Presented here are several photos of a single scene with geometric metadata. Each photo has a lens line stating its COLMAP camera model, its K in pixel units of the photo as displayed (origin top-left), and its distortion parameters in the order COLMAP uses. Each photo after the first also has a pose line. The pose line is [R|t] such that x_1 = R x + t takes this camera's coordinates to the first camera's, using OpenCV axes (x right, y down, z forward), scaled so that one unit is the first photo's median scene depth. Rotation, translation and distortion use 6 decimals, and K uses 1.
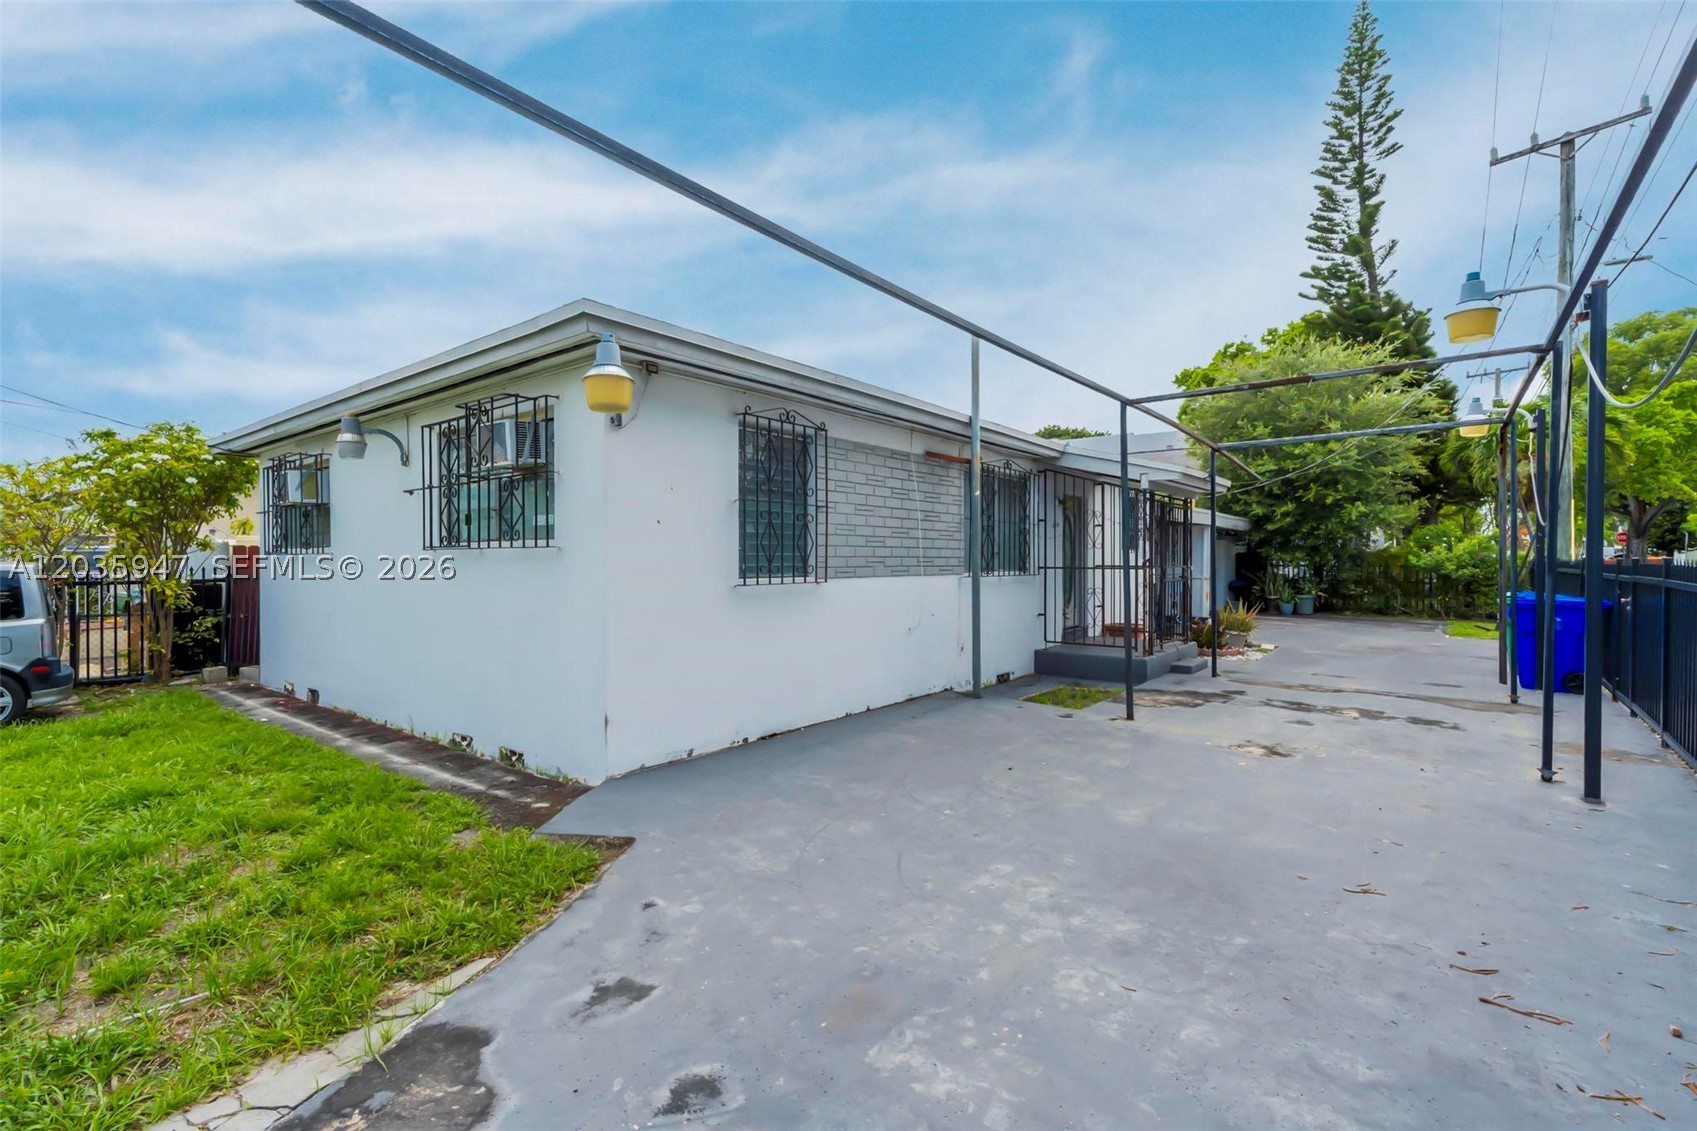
lens RADIAL K [[814.1, 0, 854.5], [0, 814.1, 537.0], [0, 0, 1]] dist [-0.018095, 0.000180]
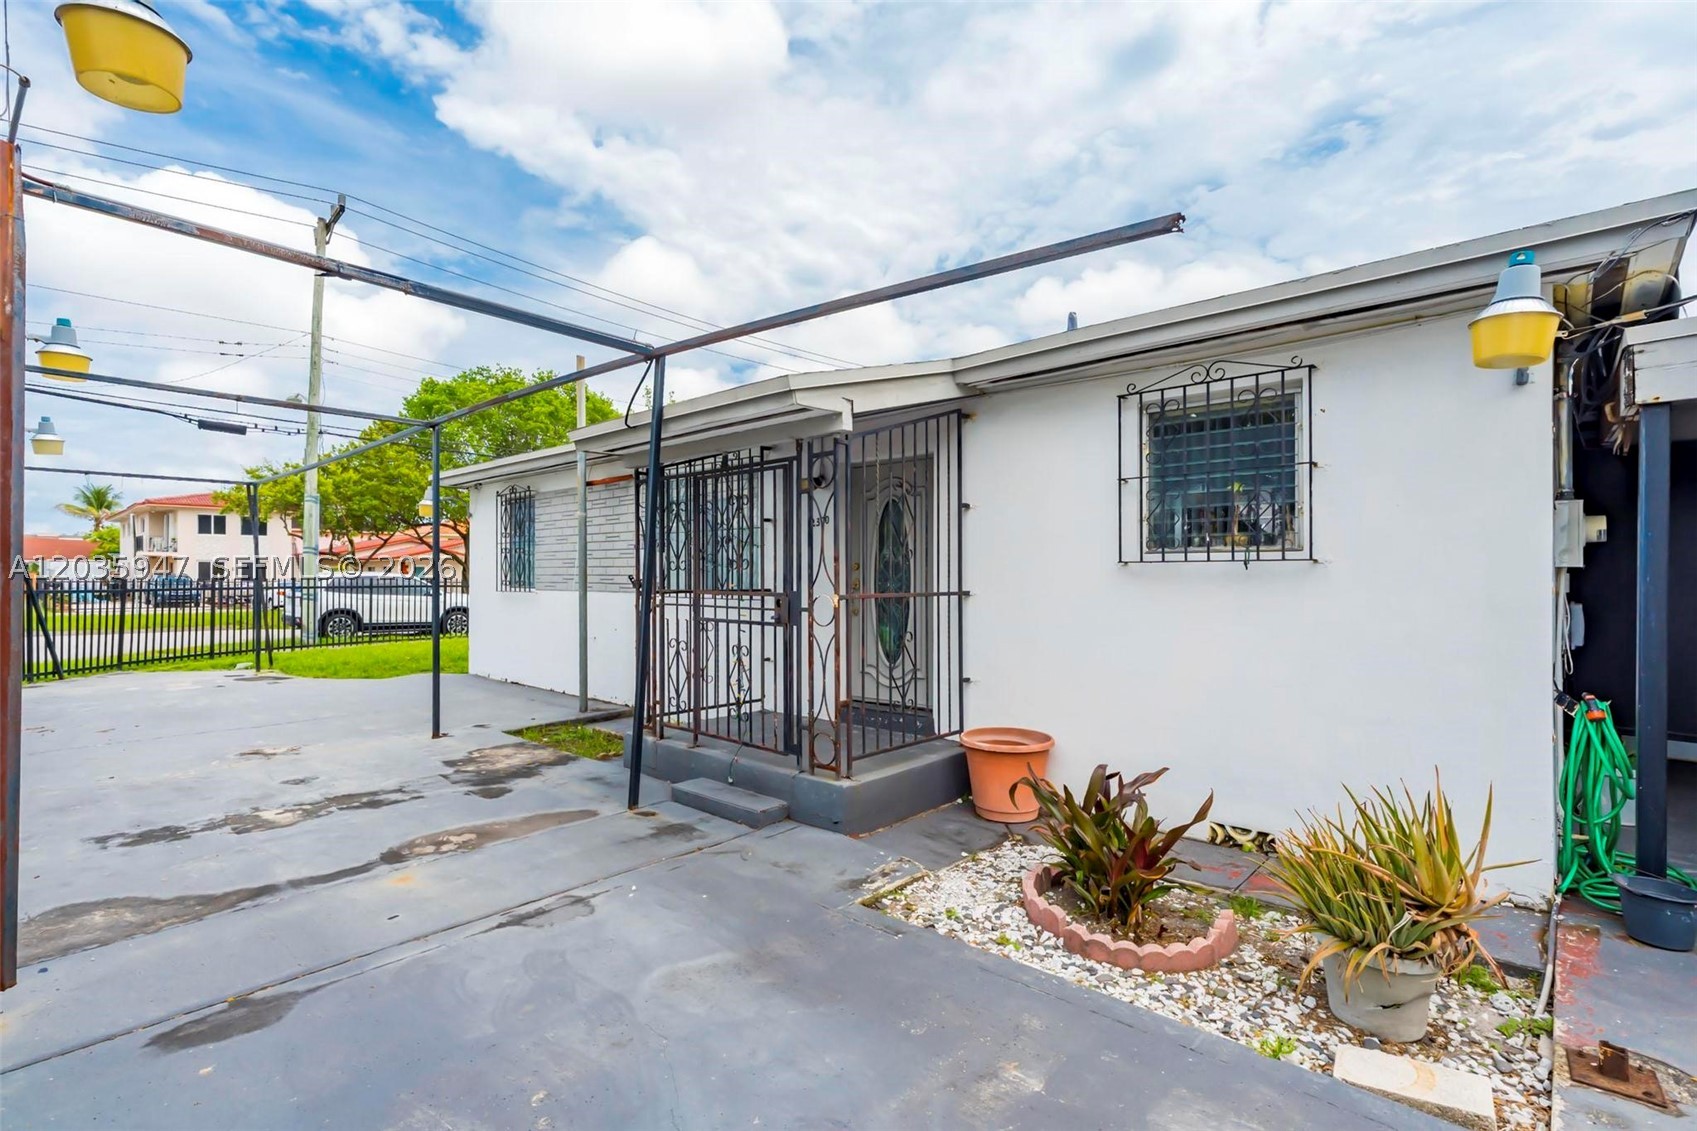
lens RADIAL K [[780.6, 0, 848.5], [0, 780.6, 565.5], [0, 0, 1]] dist [-0.019364, -0.000078]
pose [[-0.054092, -0.020206, -0.998332, 0.860284], [0.022274, 0.999522, -0.021437, 0.032134], [0.998288, -0.023396, -0.053616, 1.059631]]
